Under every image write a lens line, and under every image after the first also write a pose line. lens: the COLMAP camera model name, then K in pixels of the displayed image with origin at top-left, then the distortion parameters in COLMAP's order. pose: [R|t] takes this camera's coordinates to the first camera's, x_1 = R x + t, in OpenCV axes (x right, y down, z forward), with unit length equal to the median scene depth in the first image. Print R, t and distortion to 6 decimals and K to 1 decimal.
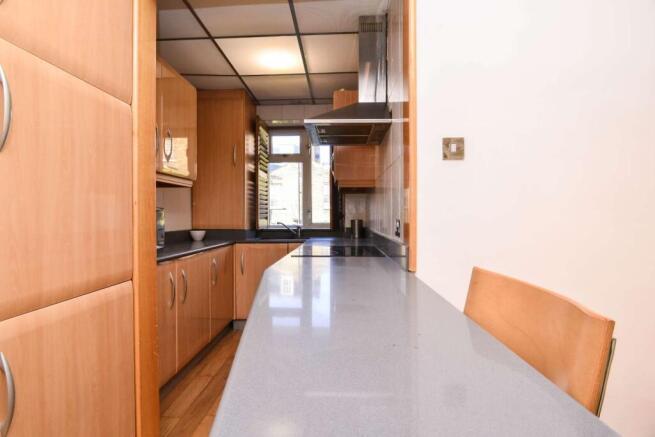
lens RADIAL K [[329.2, 0, 323.2], [0, 329.2, 218.1], [0, 0, 1]] dist [-0.001075, -0.000109]
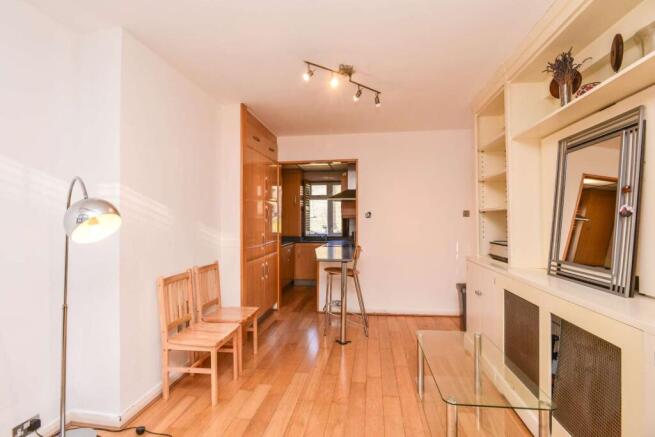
lens RADIAL K [[329.2, 0, 323.2], [0, 329.2, 218.1], [0, 0, 1]] dist [-0.001075, -0.000109]
pose [[0.996139, 0.001405, -0.087779, 0.084916], [-0.002780, 0.999875, -0.015543, -0.046491], [0.087747, 0.015727, 0.996019, -0.999239]]
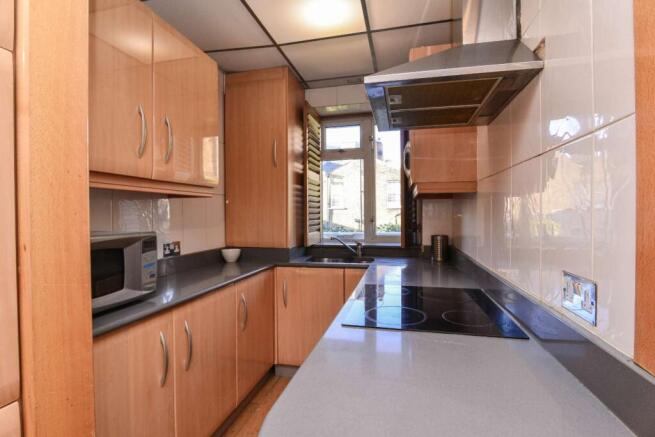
lens RADIAL K [[329.2, 0, 323.2], [0, 329.2, 218.1], [0, 0, 1]] dist [-0.001075, -0.000109]
pose [[0.982321, -0.005671, -0.187119, -0.012825], [0.006625, 0.999968, 0.004478, -0.036875], [0.187088, -0.005639, 0.982327, 0.245087]]
